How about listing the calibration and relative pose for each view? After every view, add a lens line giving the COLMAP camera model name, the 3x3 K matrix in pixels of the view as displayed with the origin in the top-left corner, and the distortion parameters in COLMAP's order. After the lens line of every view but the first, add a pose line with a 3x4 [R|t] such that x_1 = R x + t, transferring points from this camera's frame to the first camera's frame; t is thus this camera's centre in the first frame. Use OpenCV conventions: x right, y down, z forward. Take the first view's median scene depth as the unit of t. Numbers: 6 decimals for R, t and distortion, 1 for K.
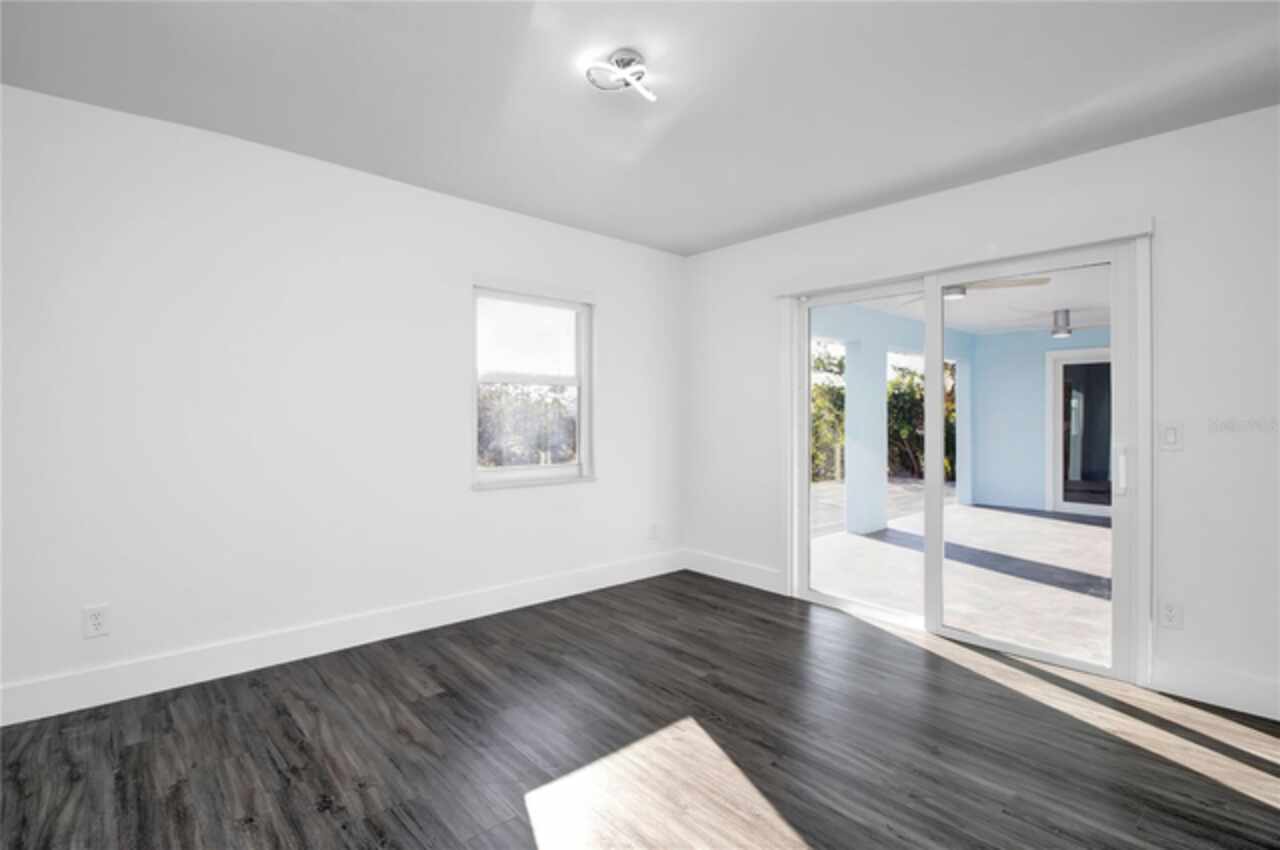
lens RADIAL K [[644.9, 0, 620.6], [0, 644.9, 408.3], [0, 0, 1]] dist [0.000166, -0.015974]
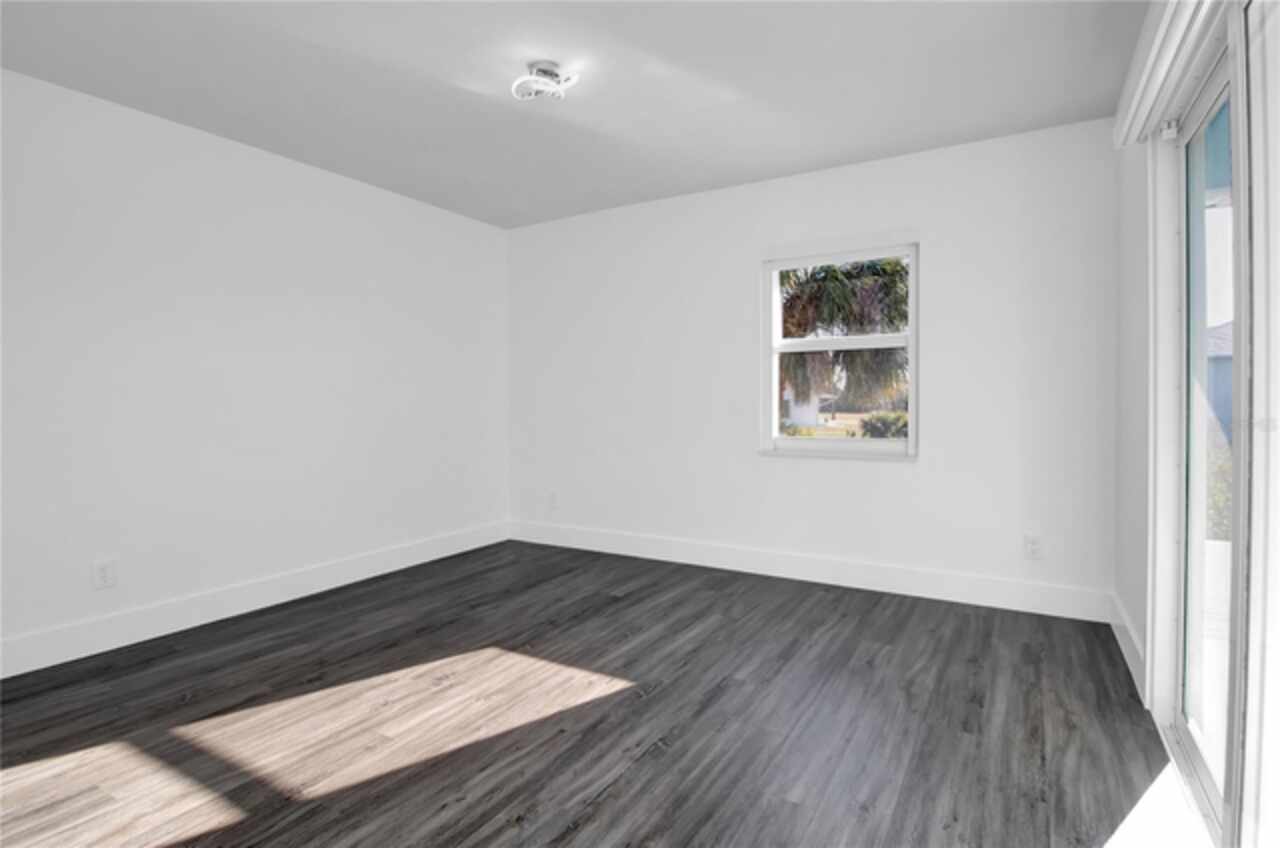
lens RADIAL K [[595.4, 0, 589.0], [0, 595.4, 409.7], [0, 0, 1]] dist [-0.032568, -0.000538]
pose [[0.268533, 0.013822, -0.963171, 0.750778], [0.015859, 0.999698, 0.018767, 0.036657], [0.963140, -0.020314, 0.268232, 0.554447]]
